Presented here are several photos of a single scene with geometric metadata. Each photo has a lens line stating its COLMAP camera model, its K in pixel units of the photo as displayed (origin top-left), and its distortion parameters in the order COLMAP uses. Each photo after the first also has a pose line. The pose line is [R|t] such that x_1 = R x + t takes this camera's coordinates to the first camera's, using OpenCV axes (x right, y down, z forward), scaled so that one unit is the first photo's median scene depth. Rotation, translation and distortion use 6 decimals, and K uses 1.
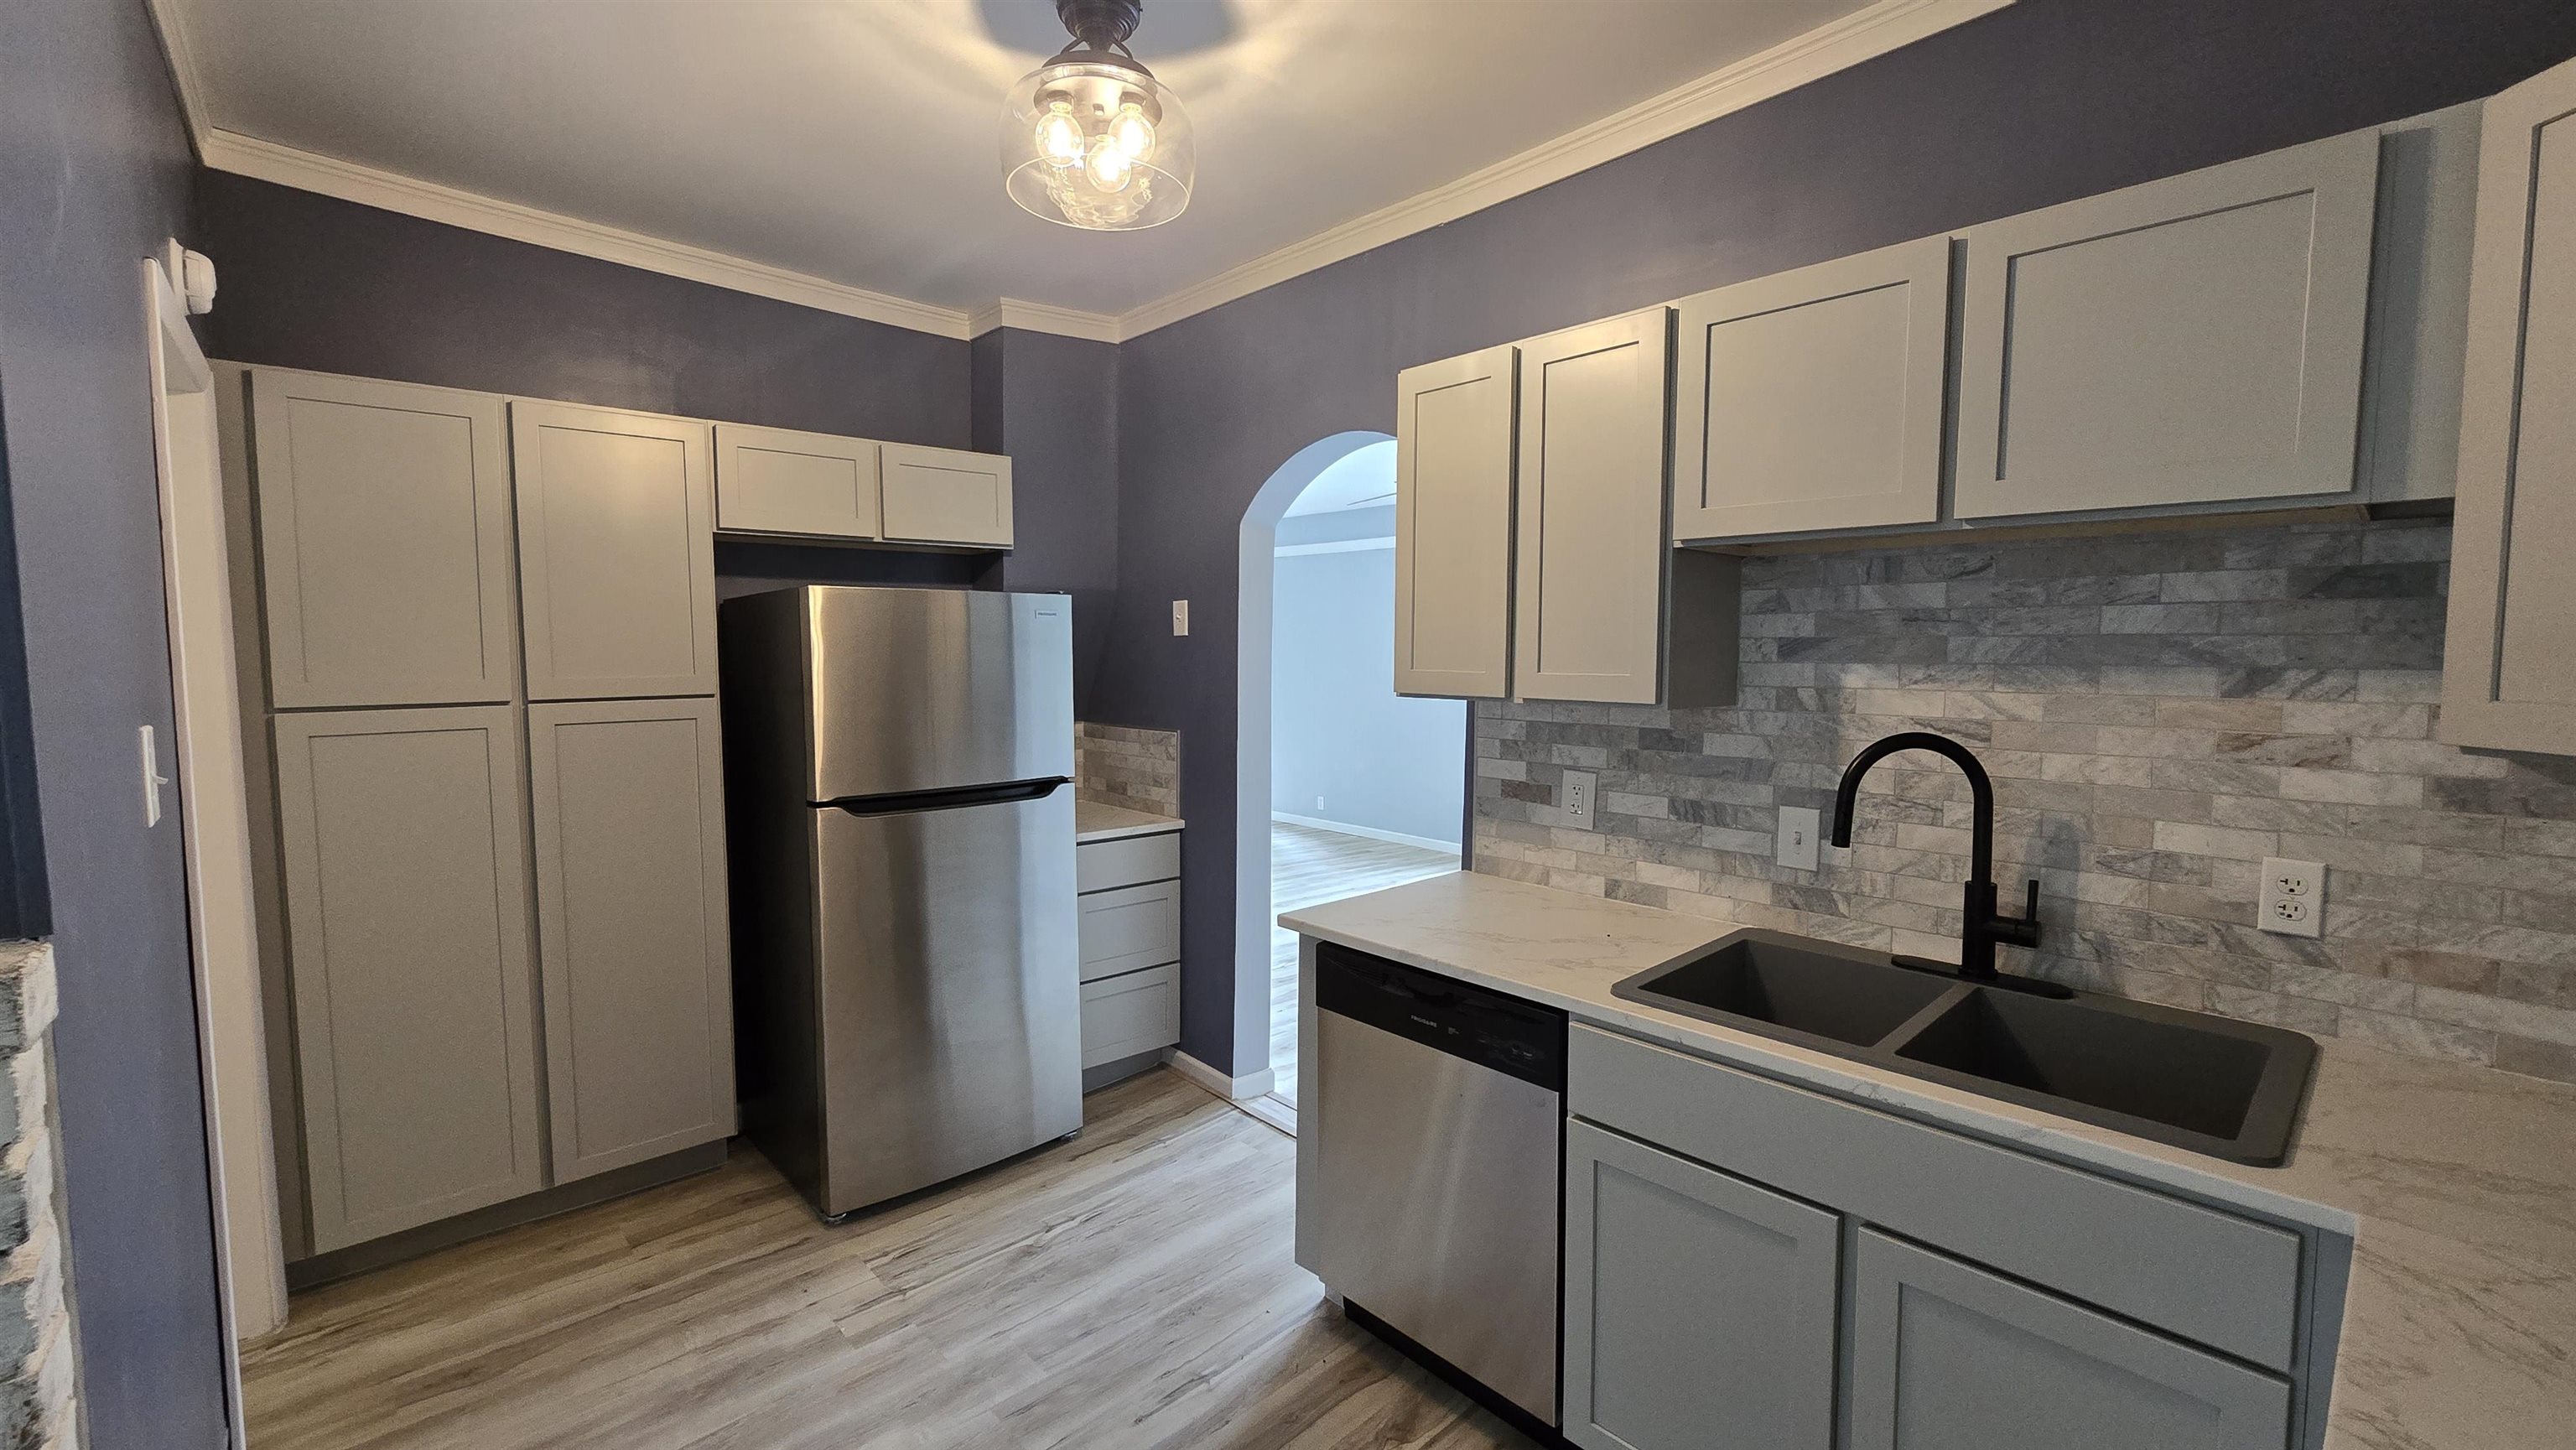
lens RADIAL K [[1056.7, 0, 1279.7], [0, 1056.7, 719.1], [0, 0, 1]] dist [-0.004055, -0.000497]
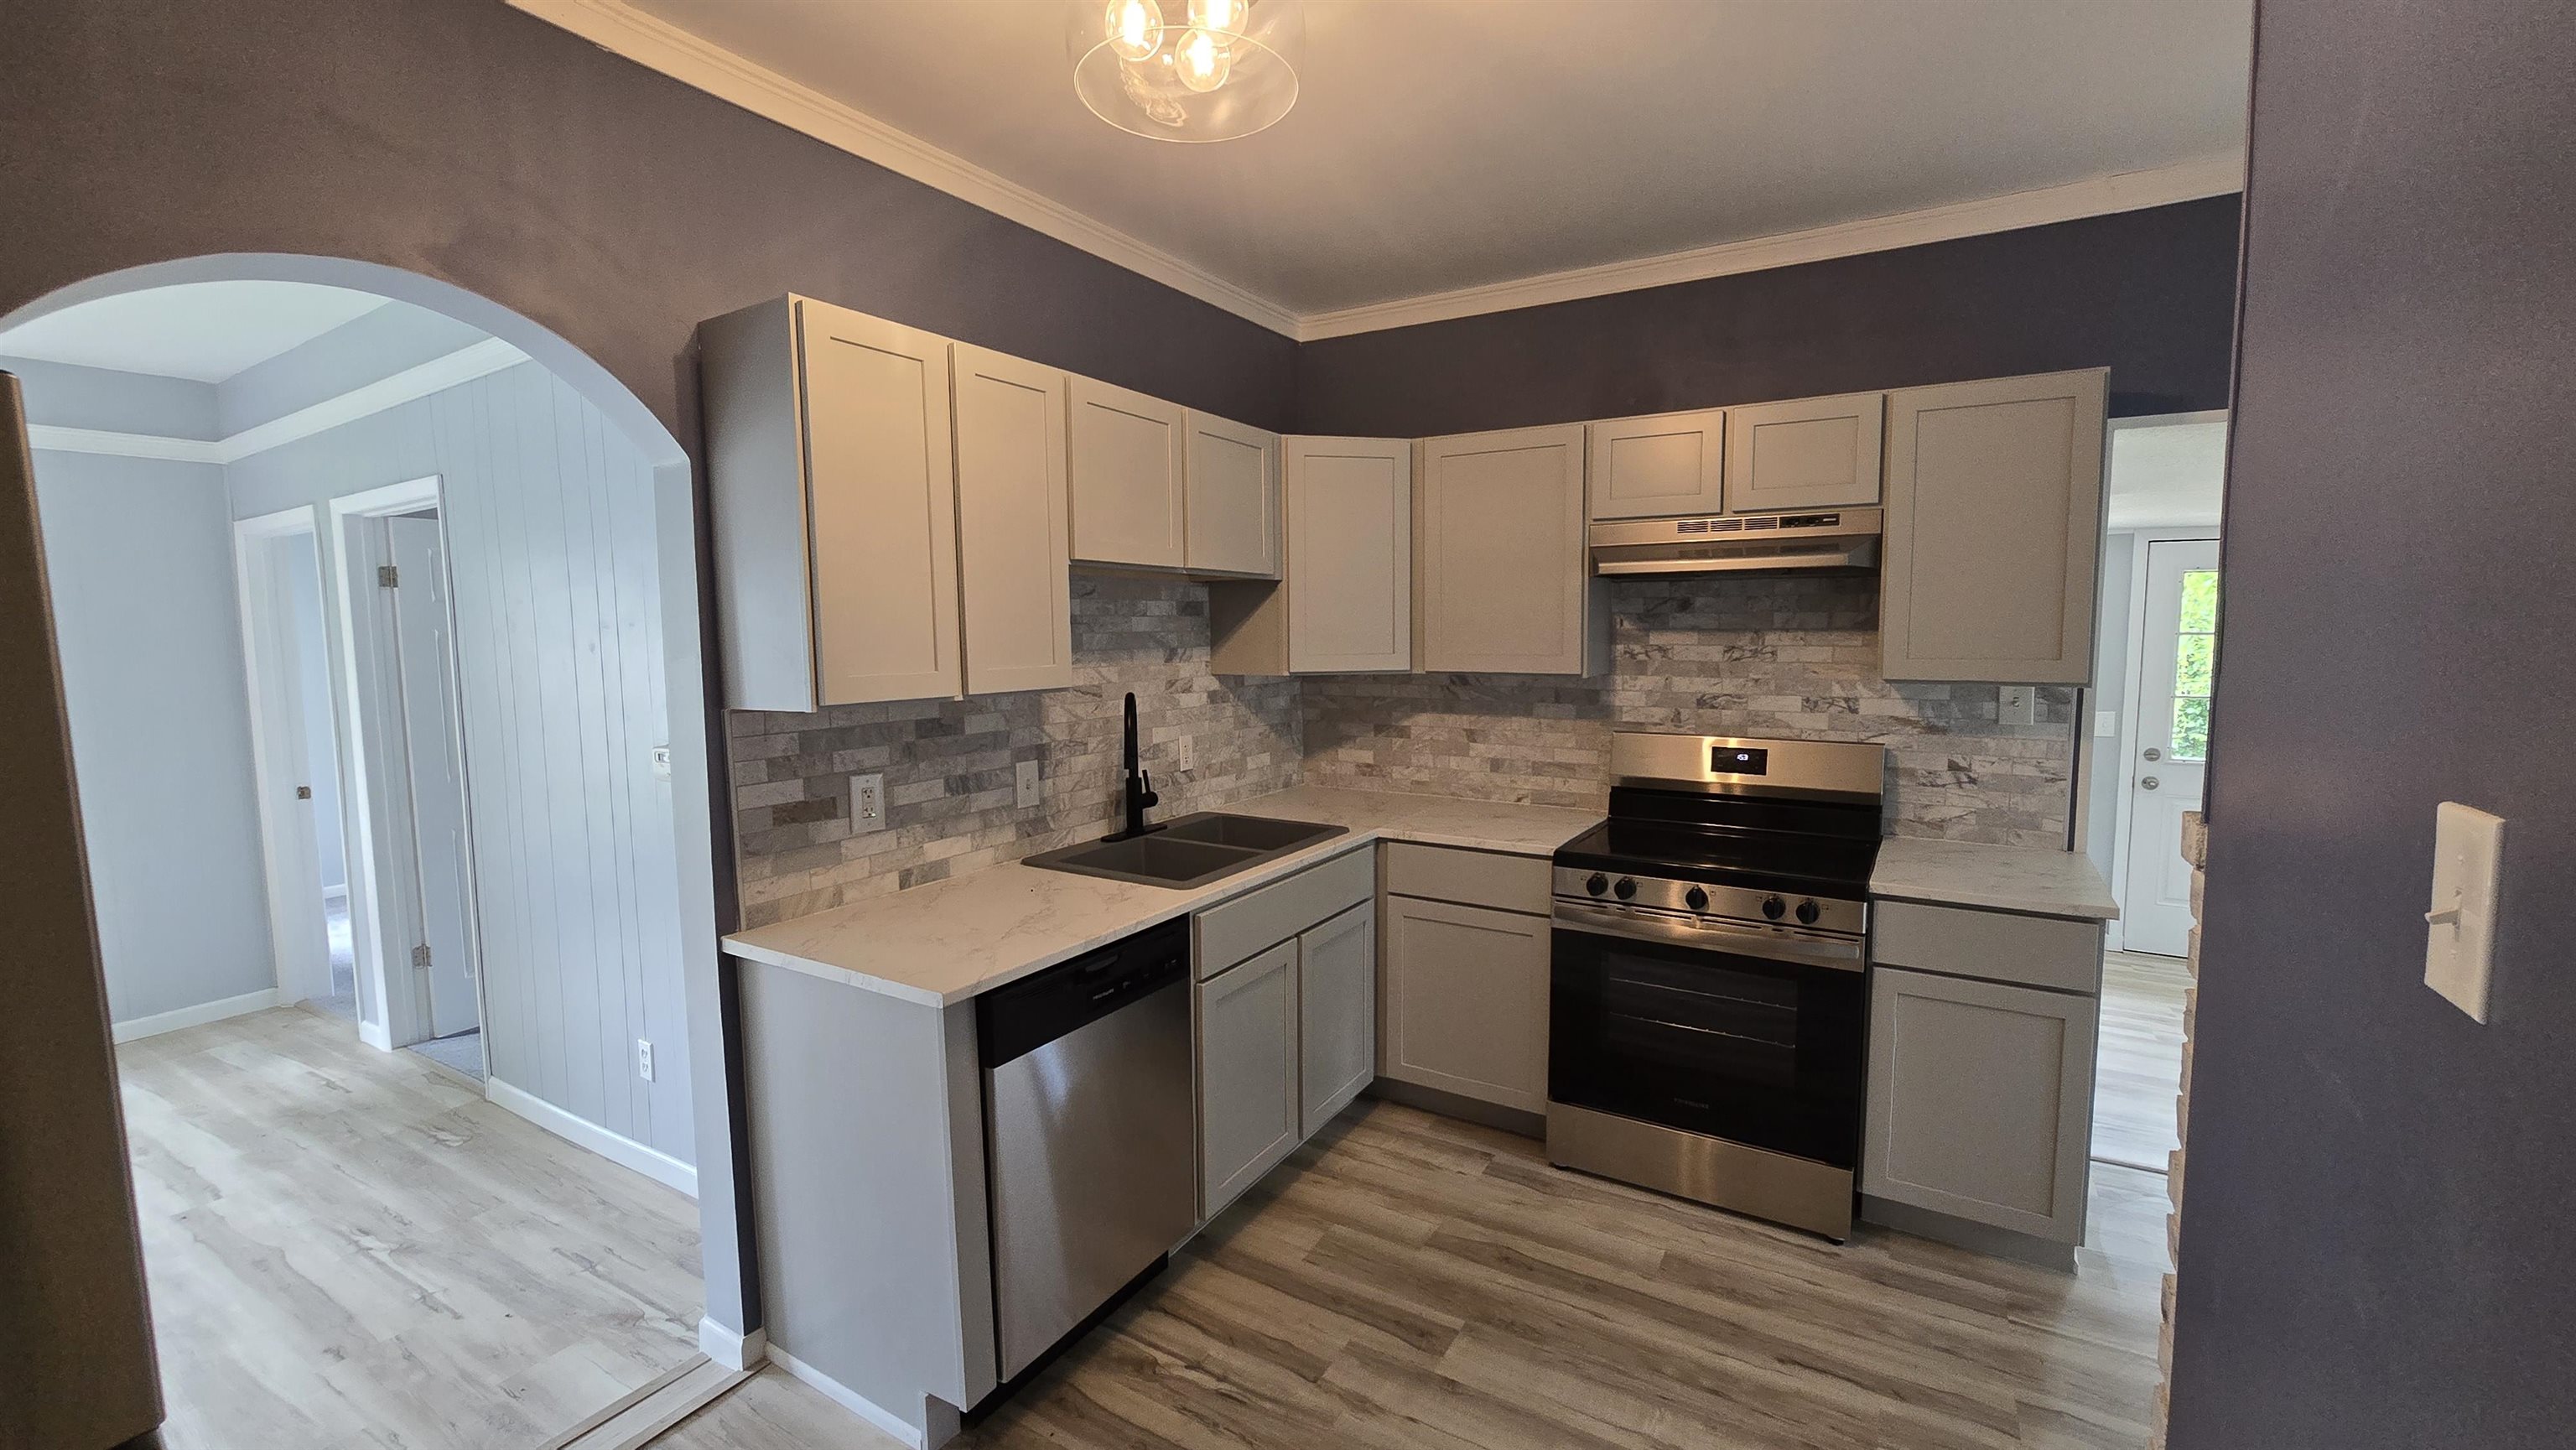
lens RADIAL K [[1056.7, 0, 1279.7], [0, 1056.7, 719.1], [0, 0, 1]] dist [-0.004055, -0.000497]
pose [[-0.280825, -0.075496, 0.956785, -0.826347], [0.082371, 0.991327, 0.102398, -0.075671], [-0.956218, 0.107568, -0.272171, 0.988000]]
